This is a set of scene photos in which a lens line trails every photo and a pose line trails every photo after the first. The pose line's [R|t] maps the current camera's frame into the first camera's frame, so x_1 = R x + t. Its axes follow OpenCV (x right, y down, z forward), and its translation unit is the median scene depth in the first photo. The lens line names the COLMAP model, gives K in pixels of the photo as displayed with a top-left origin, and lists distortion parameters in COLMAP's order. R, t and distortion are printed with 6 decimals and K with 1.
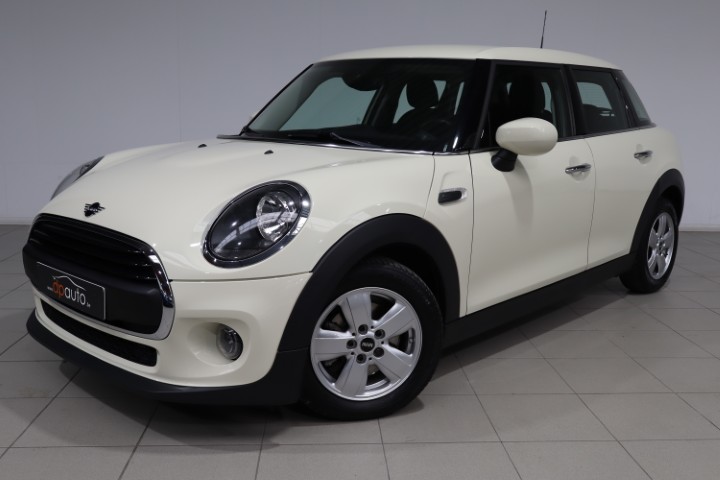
lens RADIAL K [[698.1, 0, 360.0], [0, 698.1, 240.0], [0, 0, 1]] dist [0.003847, -0.003371]
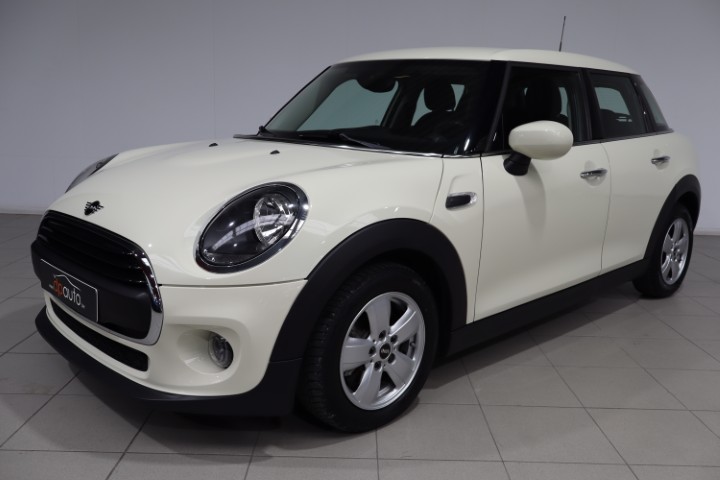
lens RADIAL K [[626.3, 0, 360.0], [0, 626.3, 240.0], [0, 0, 1]] dist [-0.009879, 0.001533]
pose [[0.998366, 0.021816, -0.052805, 0.037368], [-0.021045, 0.999664, 0.015122, -0.017172], [0.053118, -0.013986, 0.998490, 0.116262]]
